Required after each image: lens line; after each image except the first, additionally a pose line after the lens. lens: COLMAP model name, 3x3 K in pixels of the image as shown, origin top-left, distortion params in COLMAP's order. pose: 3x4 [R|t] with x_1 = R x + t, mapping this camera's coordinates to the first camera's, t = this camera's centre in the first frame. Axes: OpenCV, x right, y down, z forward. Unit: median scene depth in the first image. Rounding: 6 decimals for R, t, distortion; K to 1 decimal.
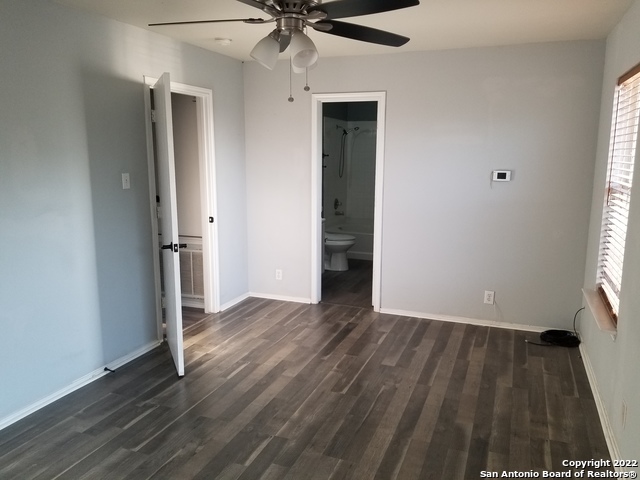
lens RADIAL K [[509.0, 0, 320.5], [0, 509.0, 240.9], [0, 0, 1]] dist [0.012501, 0.001420]
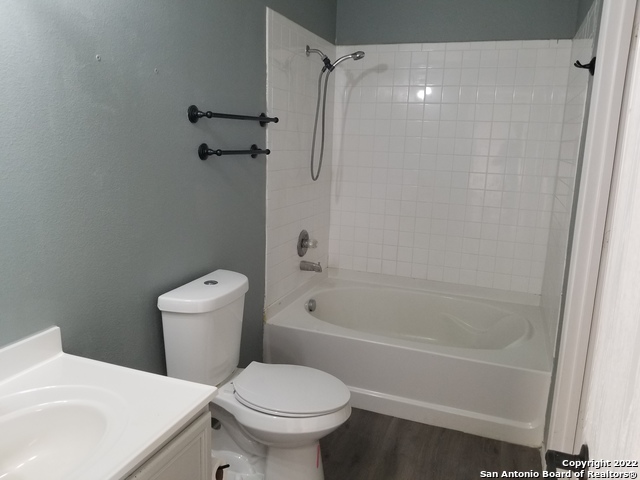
lens RADIAL K [[509.0, 0, 320.1], [0, 509.0, 239.0], [0, 0, 1]] dist [0.012501, 0.001420]
pose [[0.999532, 0.021691, 0.021586, 0.035974], [-0.022272, 0.999385, 0.027077, -0.088656], [-0.020986, -0.027545, 0.999400, 0.596068]]
